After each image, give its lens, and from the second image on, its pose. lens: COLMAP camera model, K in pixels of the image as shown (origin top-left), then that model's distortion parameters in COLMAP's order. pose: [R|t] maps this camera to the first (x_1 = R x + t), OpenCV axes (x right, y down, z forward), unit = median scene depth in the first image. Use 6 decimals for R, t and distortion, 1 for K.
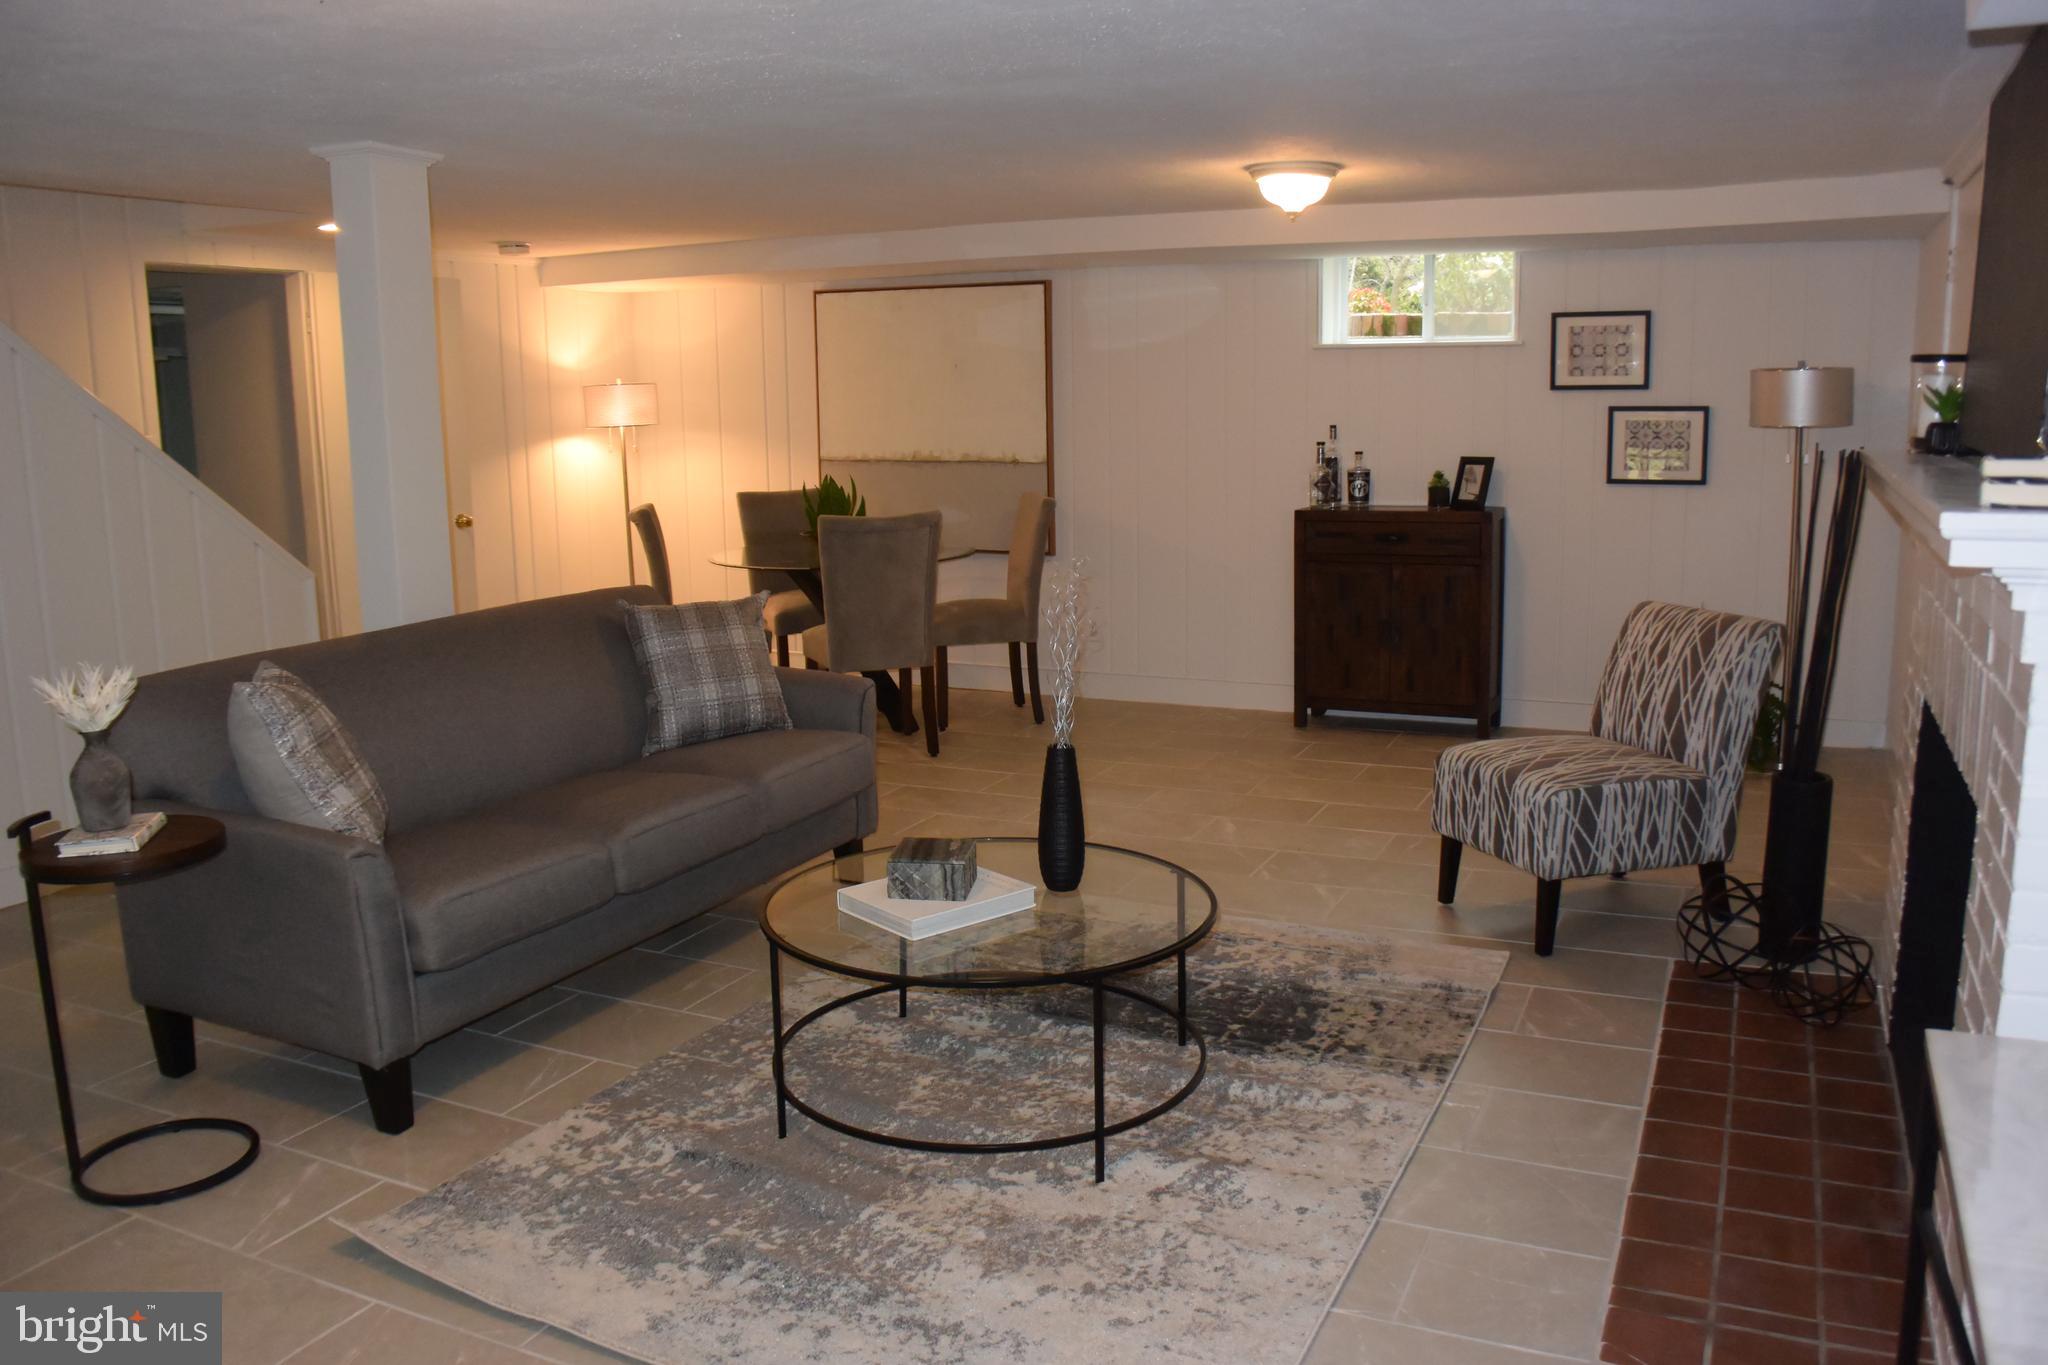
lens RADIAL K [[1590.6, 0, 1037.0], [0, 1590.6, 661.3], [0, 0, 1]] dist [-0.136001, 0.079437]
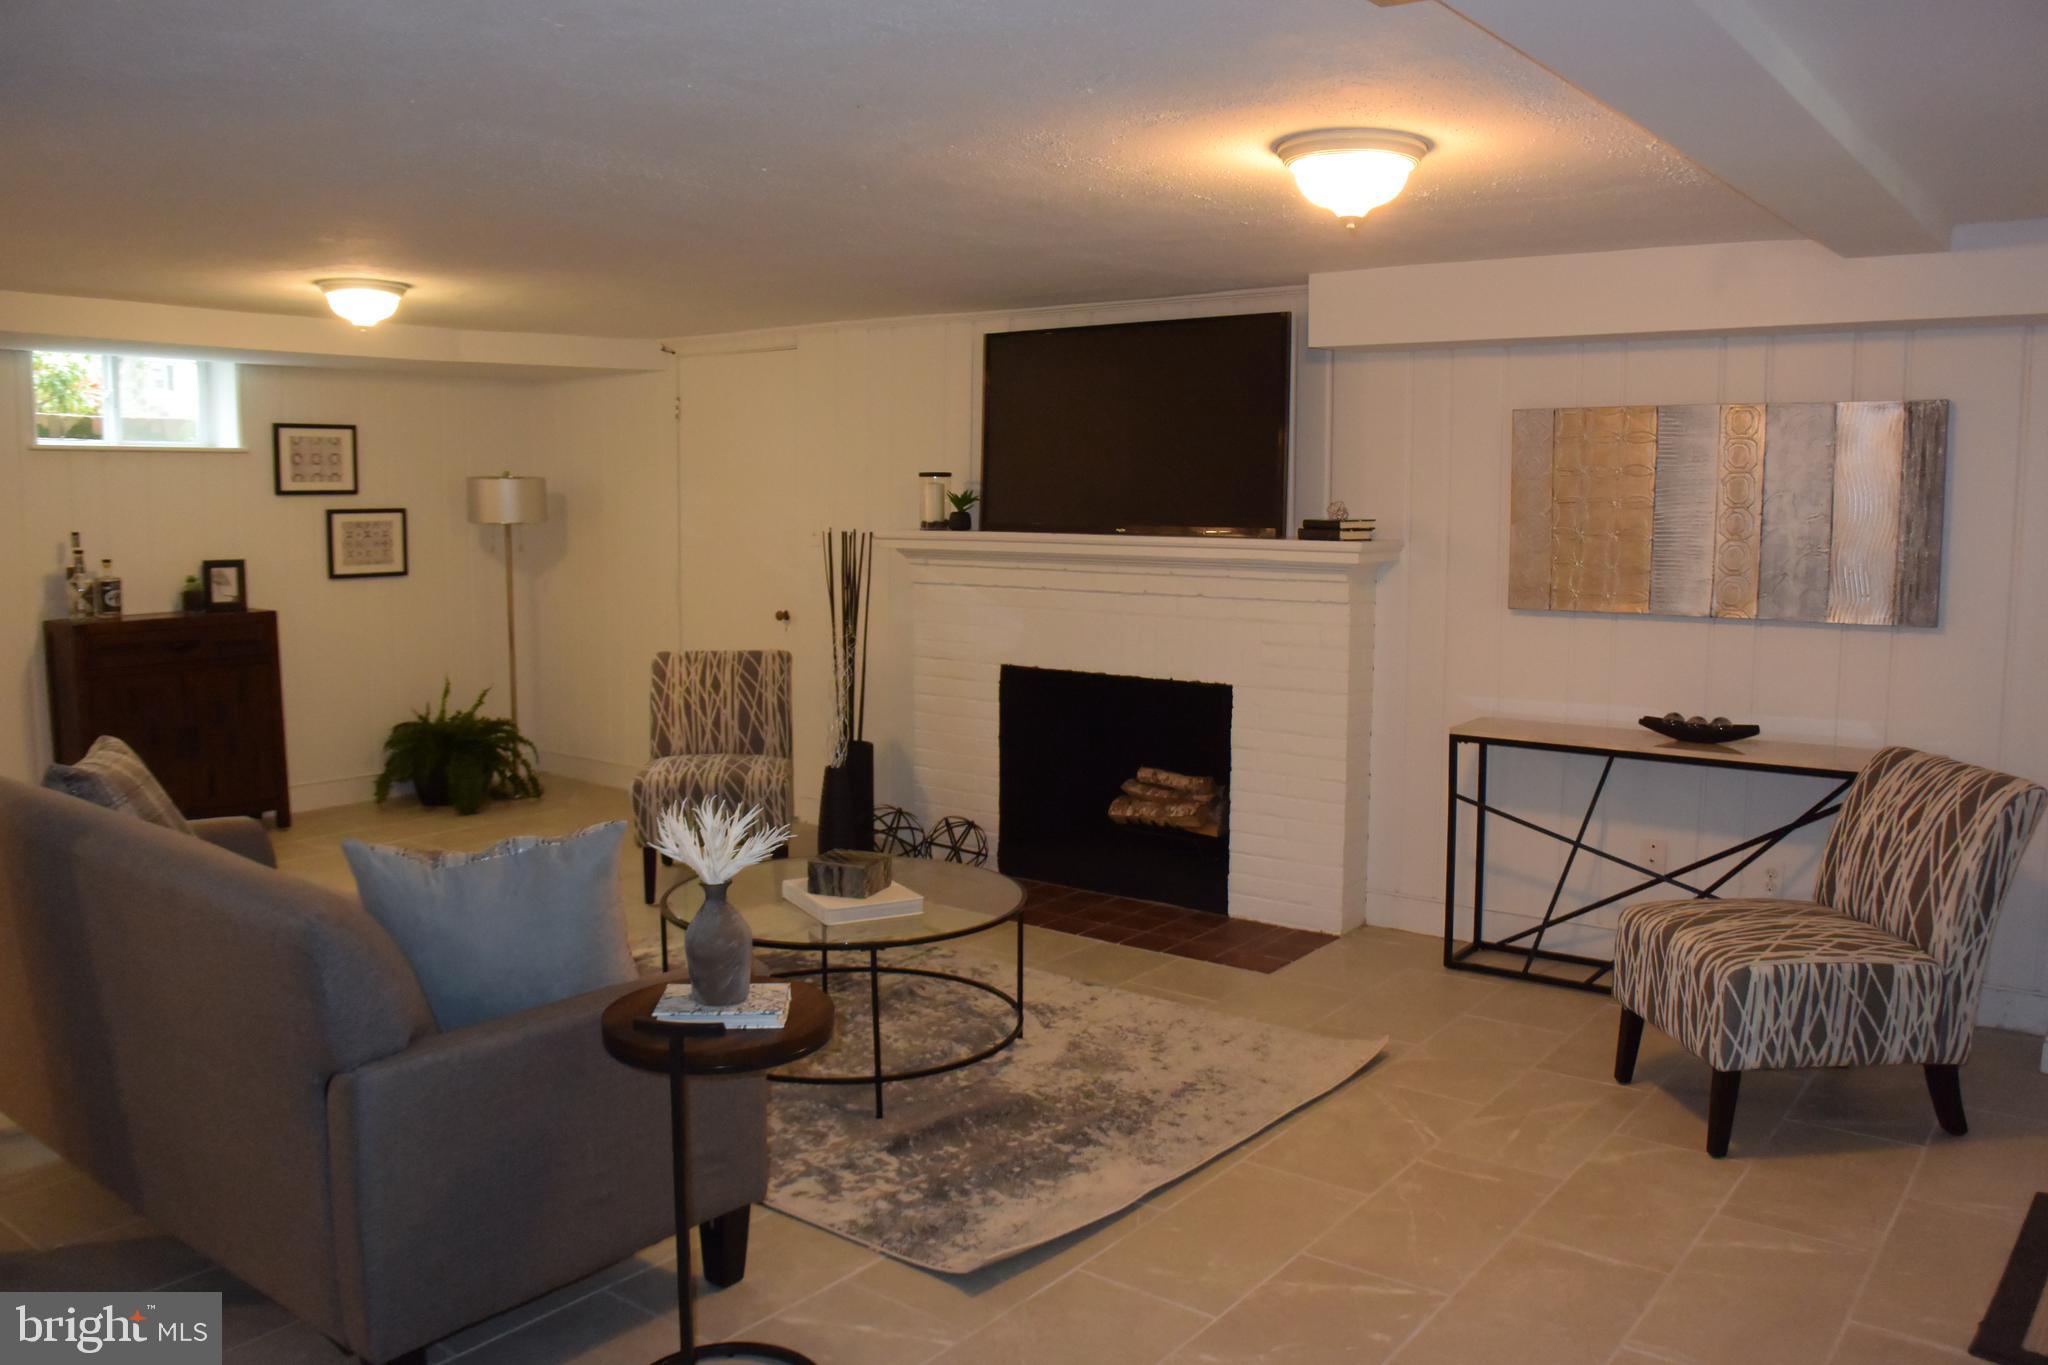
lens RADIAL K [[1590.6, 0, 1040.5], [0, 1590.6, 690.4], [0, 0, 1]] dist [-0.136001, 0.079437]
pose [[0.208568, -0.099140, 0.972970, -0.592139], [0.153721, 0.985806, 0.067496, -0.032833], [-0.965851, 0.135489, 0.220848, 0.278901]]
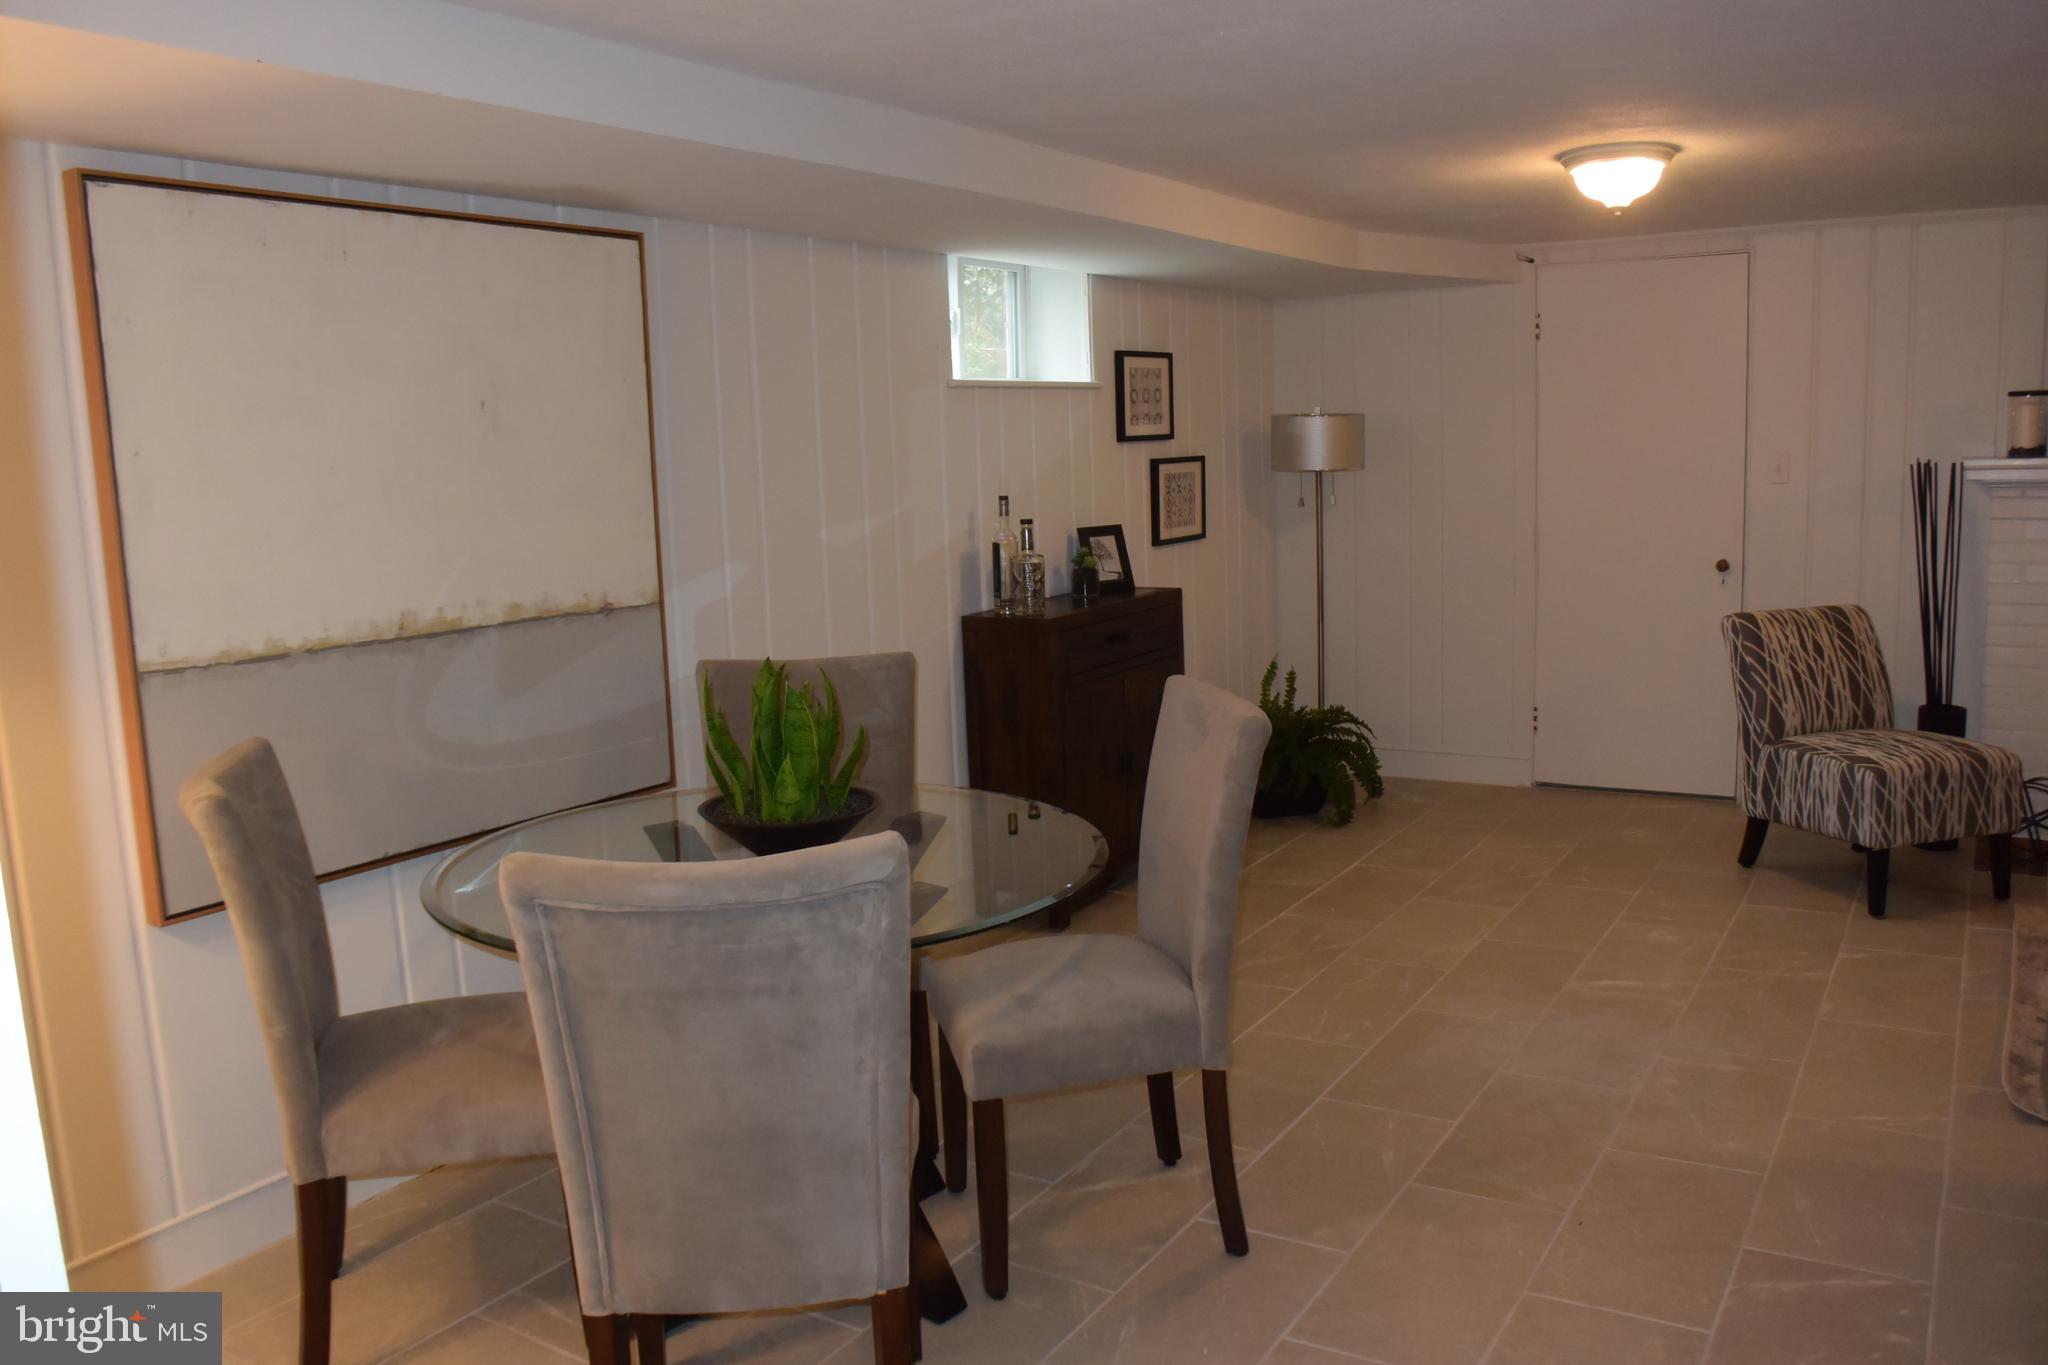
lens RADIAL K [[1590.6, 0, 1043.3], [0, 1590.6, 685.7], [0, 0, 1]] dist [-0.136001, 0.079437]
pose [[0.120132, -0.138382, 0.983066, -0.528492], [0.203988, 0.972548, 0.111974, -0.148257], [-0.971575, 0.187082, 0.145062, 0.929072]]
